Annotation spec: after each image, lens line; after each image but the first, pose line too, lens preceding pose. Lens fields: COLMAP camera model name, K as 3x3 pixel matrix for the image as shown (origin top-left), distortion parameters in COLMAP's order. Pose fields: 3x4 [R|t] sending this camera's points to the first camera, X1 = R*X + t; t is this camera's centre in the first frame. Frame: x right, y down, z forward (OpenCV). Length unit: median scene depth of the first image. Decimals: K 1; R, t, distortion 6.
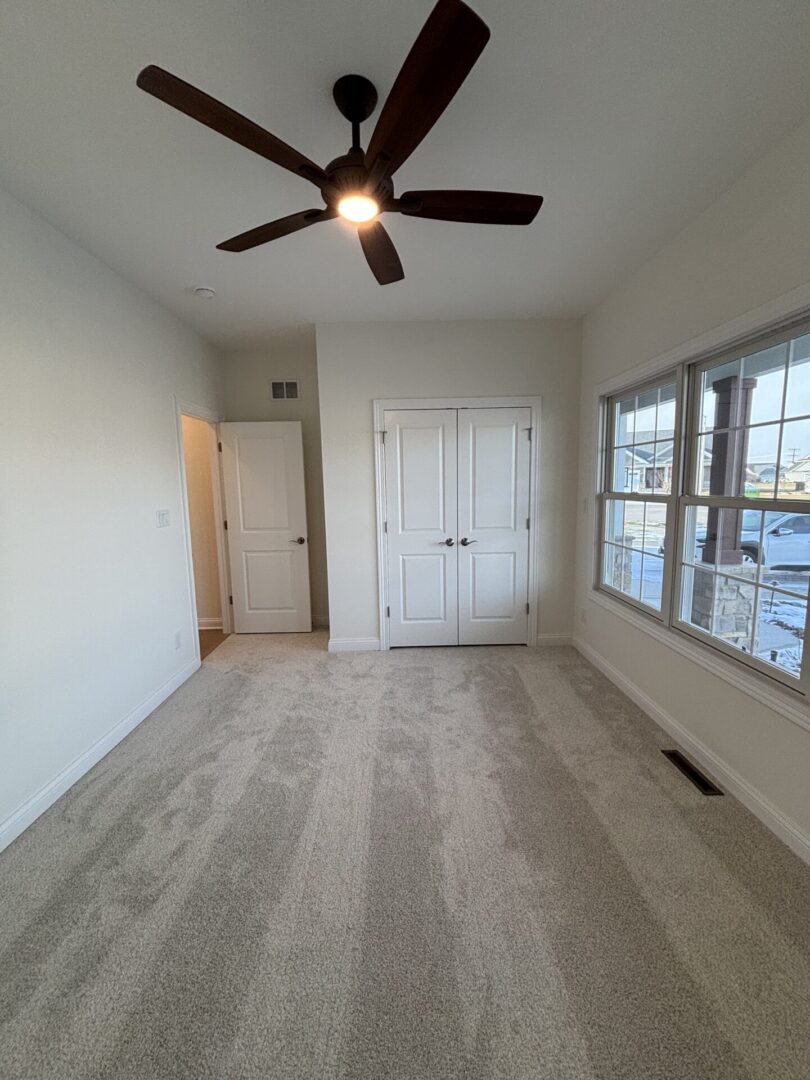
lens RADIAL K [[435.0, 0, 406.1], [0, 435.0, 541.3], [0, 0, 1]] dist [0.001589, -0.001036]
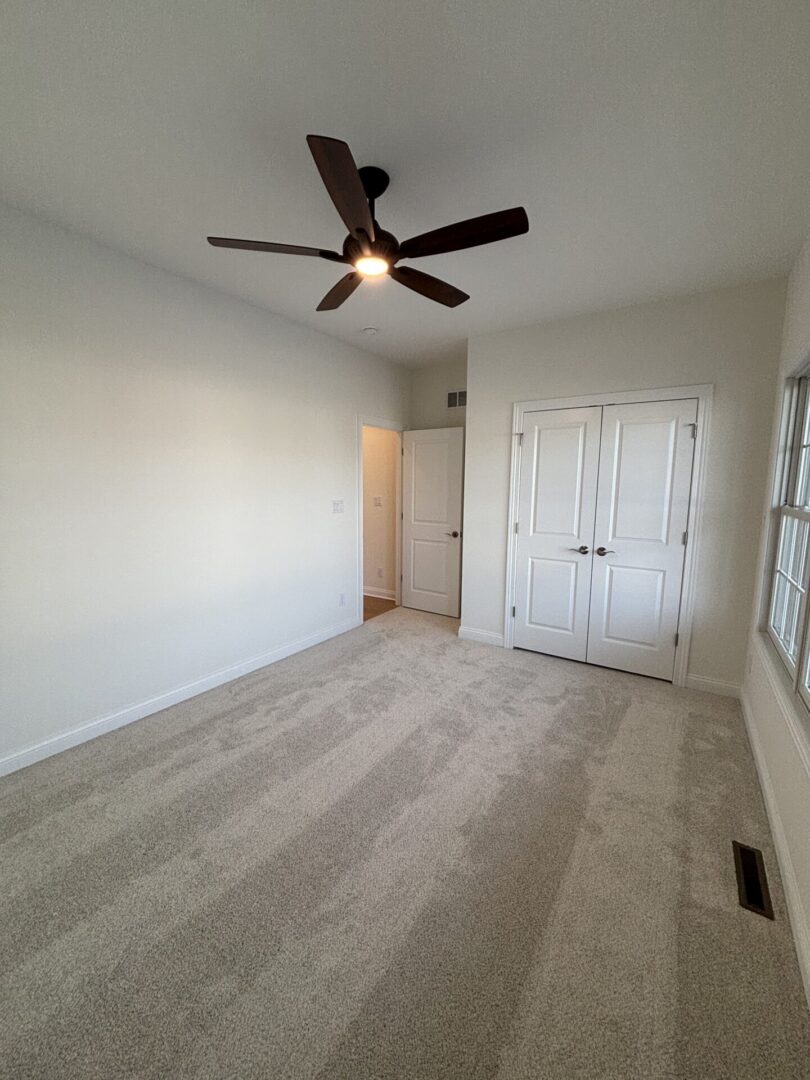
lens RADIAL K [[435.0, 0, 407.0], [0, 435.0, 542.0], [0, 0, 1]] dist [0.001589, -0.001036]
pose [[0.824572, 0.101515, -0.556575, 0.353077], [-0.098014, 0.994527, 0.036186, -0.013581], [0.557202, 0.024714, 0.830009, 0.015253]]
